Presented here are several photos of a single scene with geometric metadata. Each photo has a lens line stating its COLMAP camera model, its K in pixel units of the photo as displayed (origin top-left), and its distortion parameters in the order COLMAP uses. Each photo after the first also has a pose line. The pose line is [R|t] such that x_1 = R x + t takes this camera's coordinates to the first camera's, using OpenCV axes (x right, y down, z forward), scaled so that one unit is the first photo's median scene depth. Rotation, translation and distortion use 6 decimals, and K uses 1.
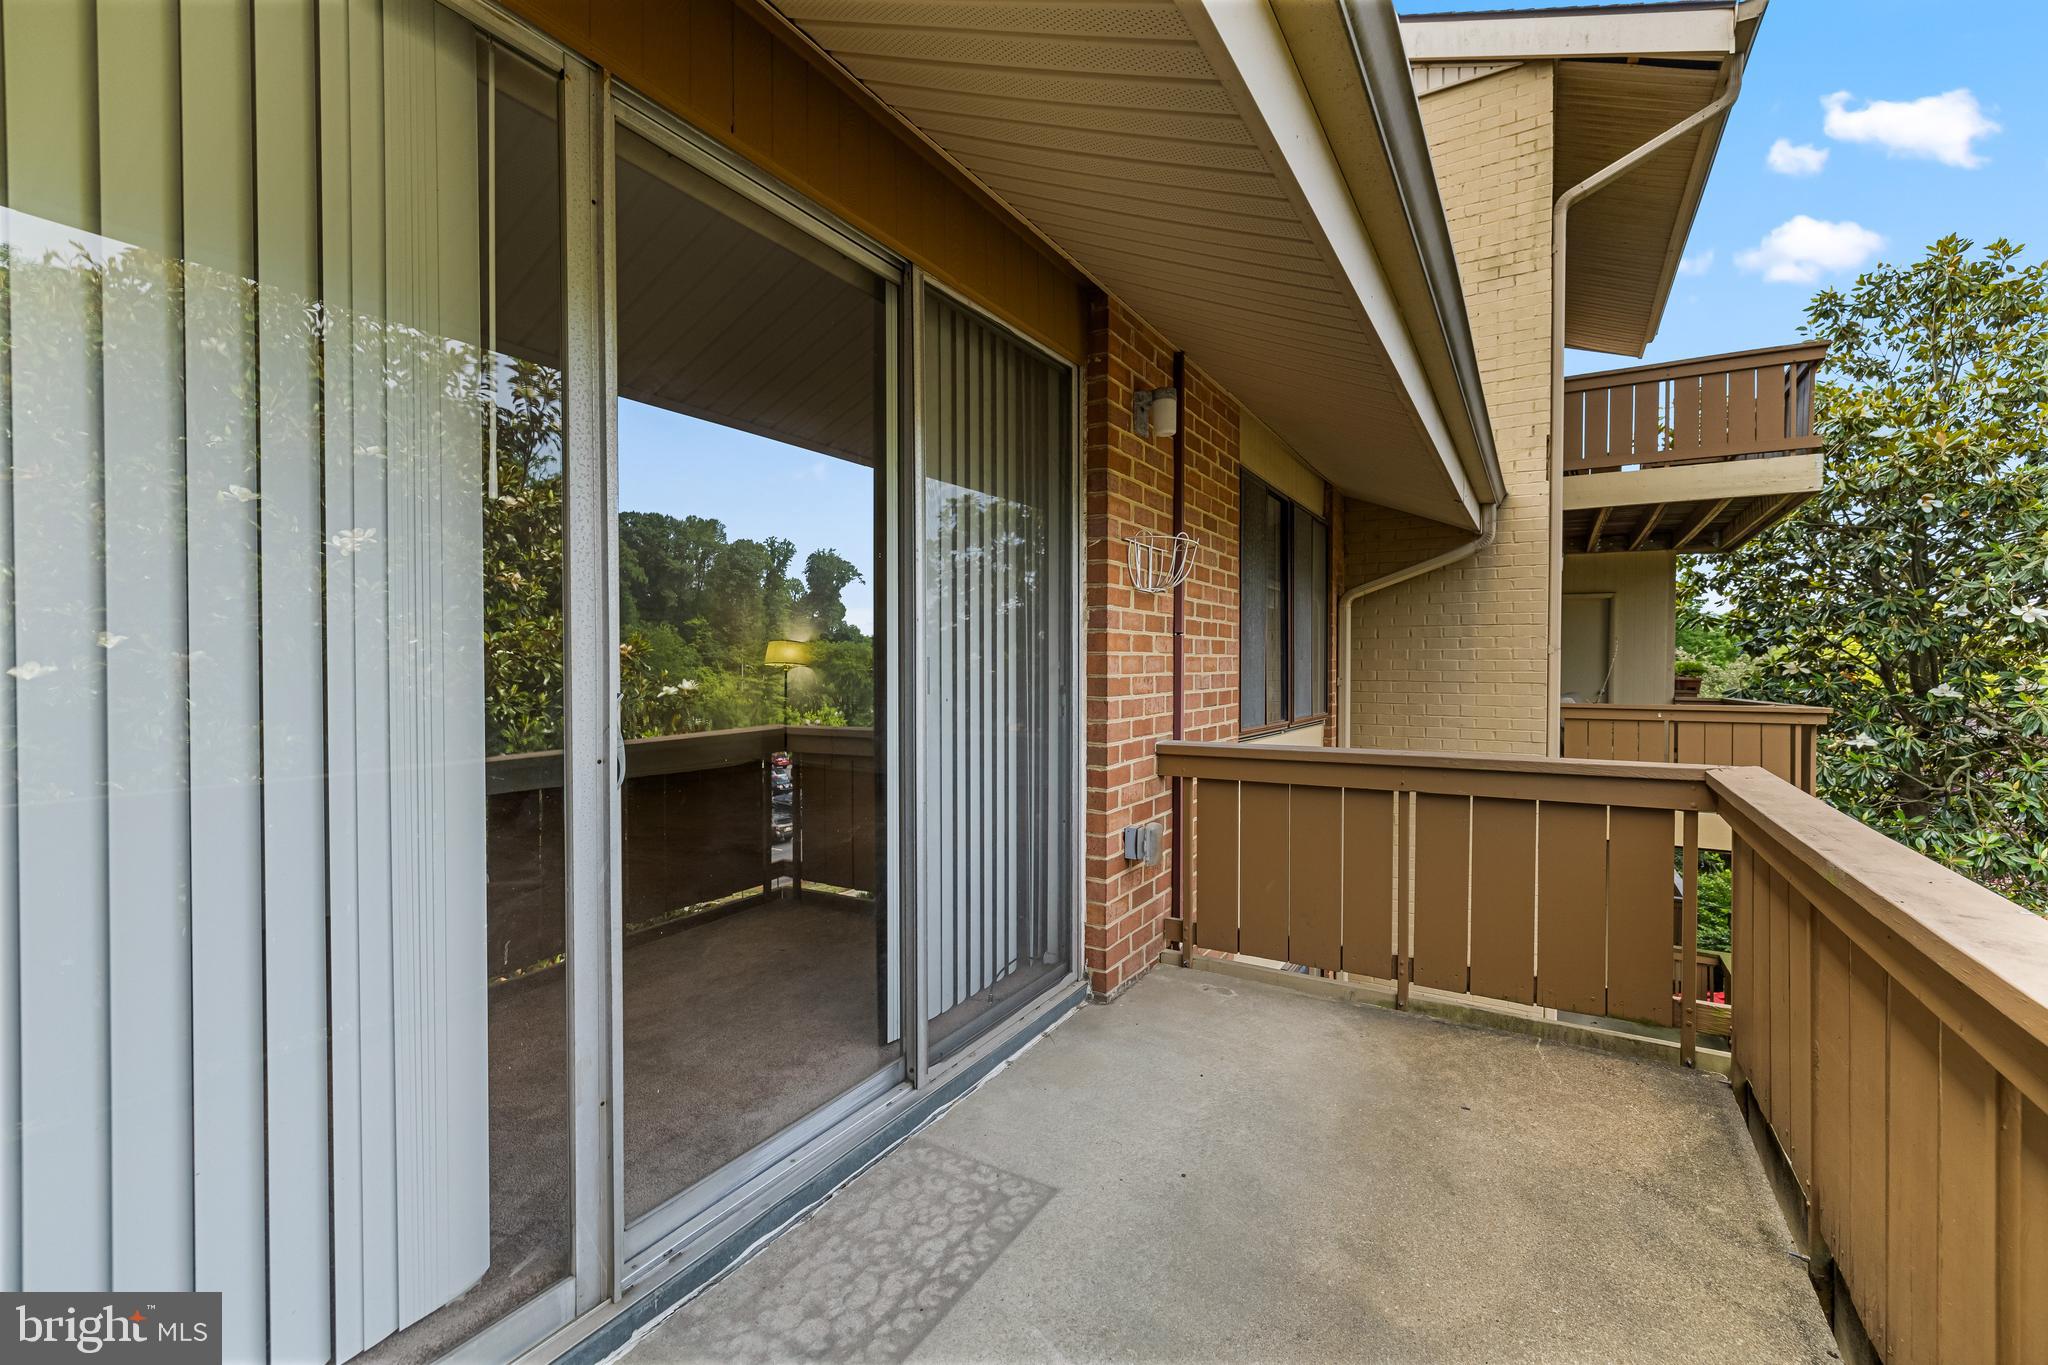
lens RADIAL K [[855.4, 0, 1025.4], [0, 855.4, 674.1], [0, 0, 1]] dist [0.000426, 0.001438]
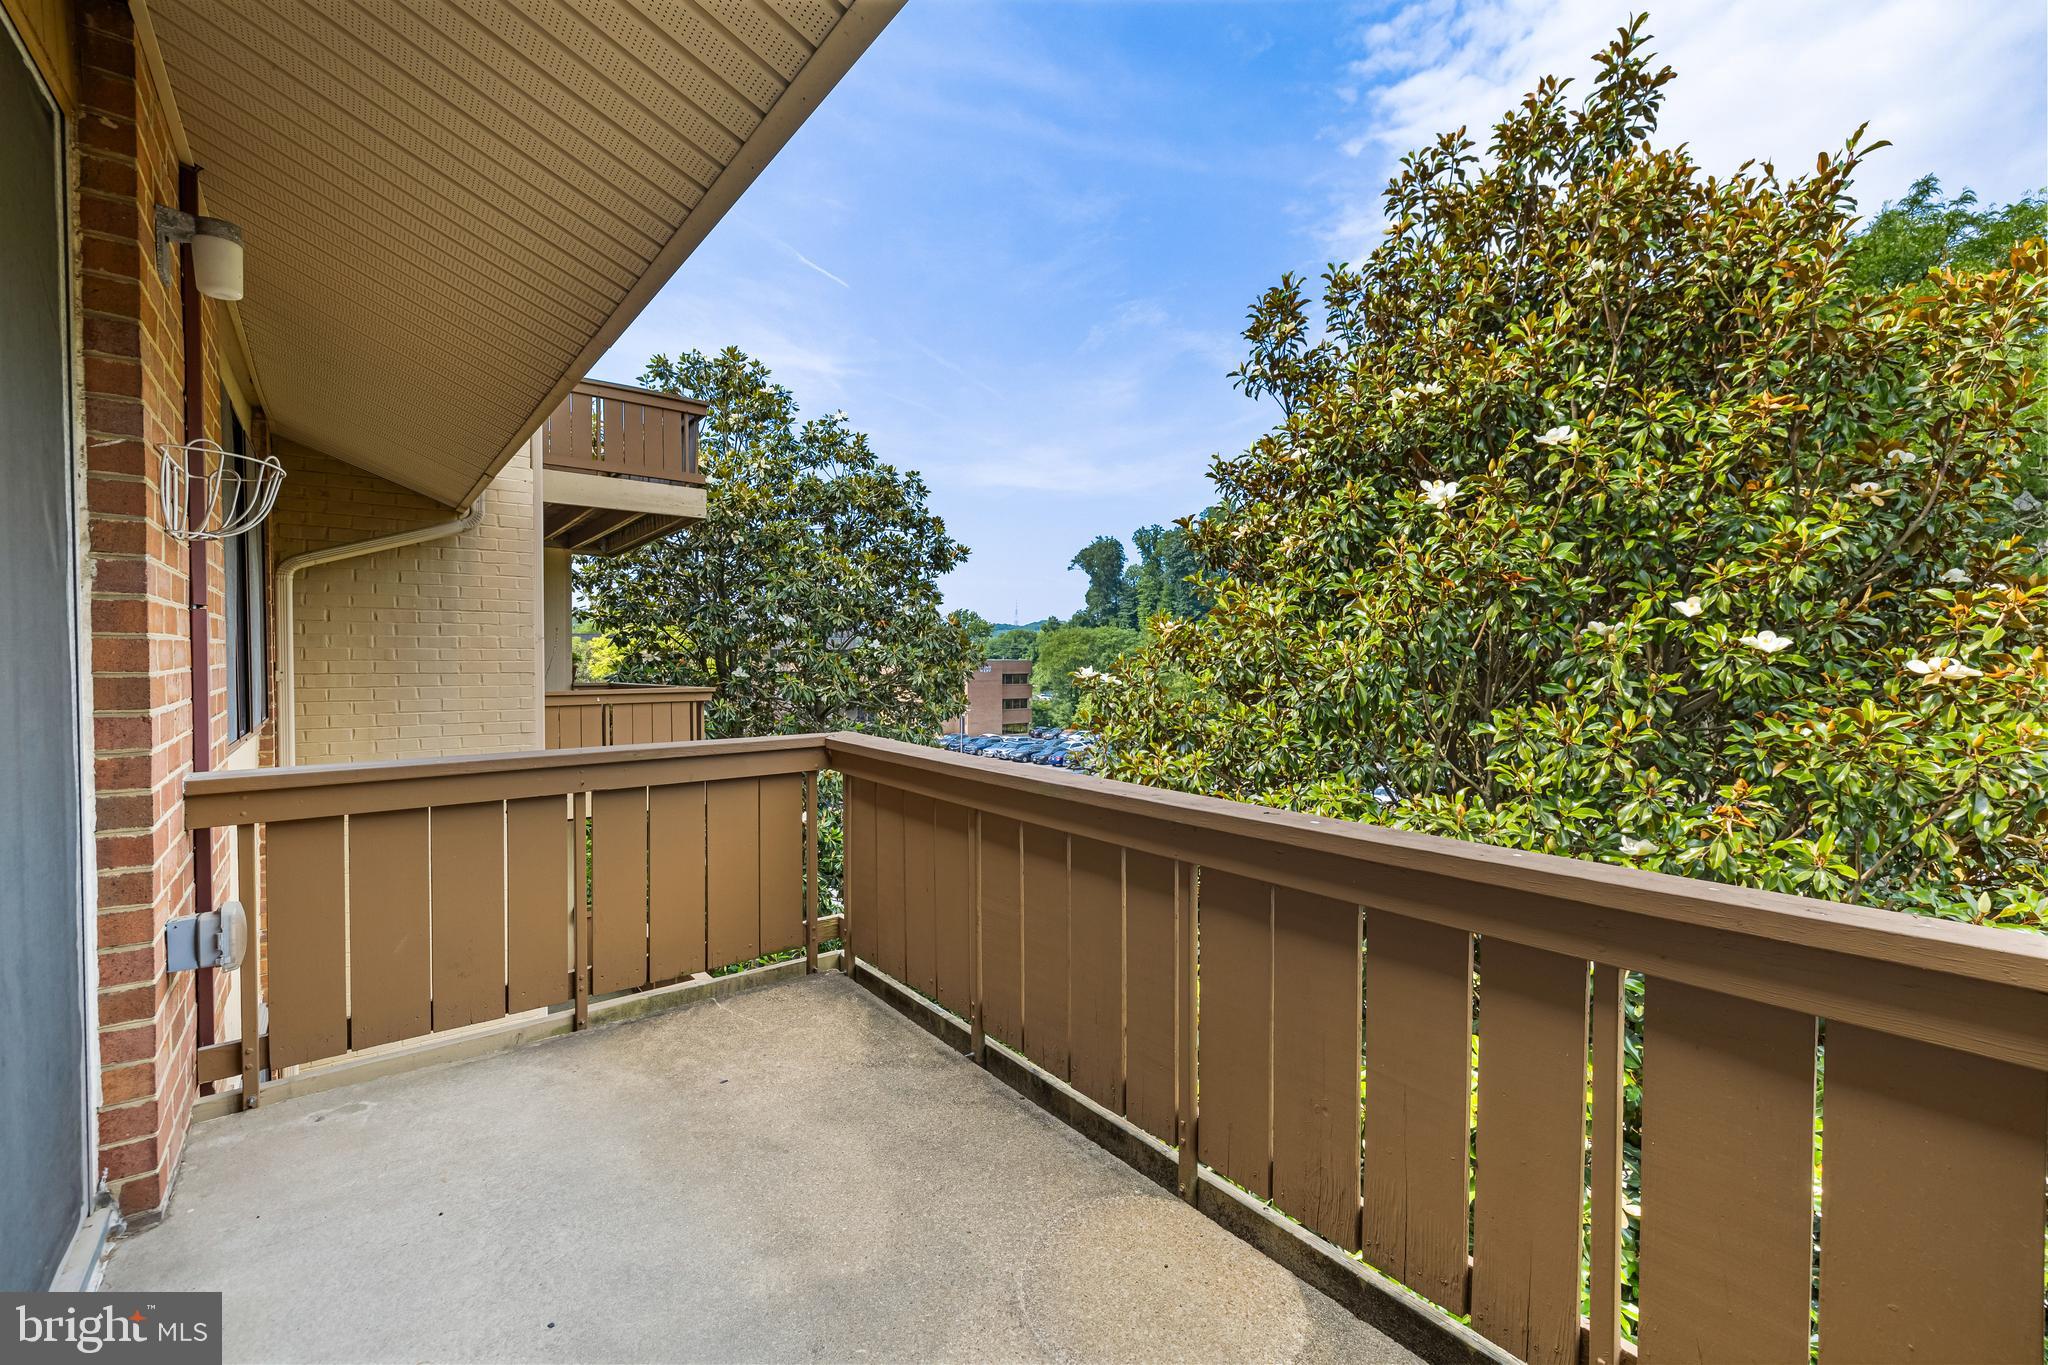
lens RADIAL K [[855.4, 0, 1029.5], [0, 855.4, 674.2], [0, 0, 1]] dist [0.000426, 0.001438]
pose [[0.348353, -0.021696, 0.937112, -0.268742], [0.009018, 0.999763, 0.019794, -0.004377], [-0.937320, 0.001556, 0.348466, 0.241990]]
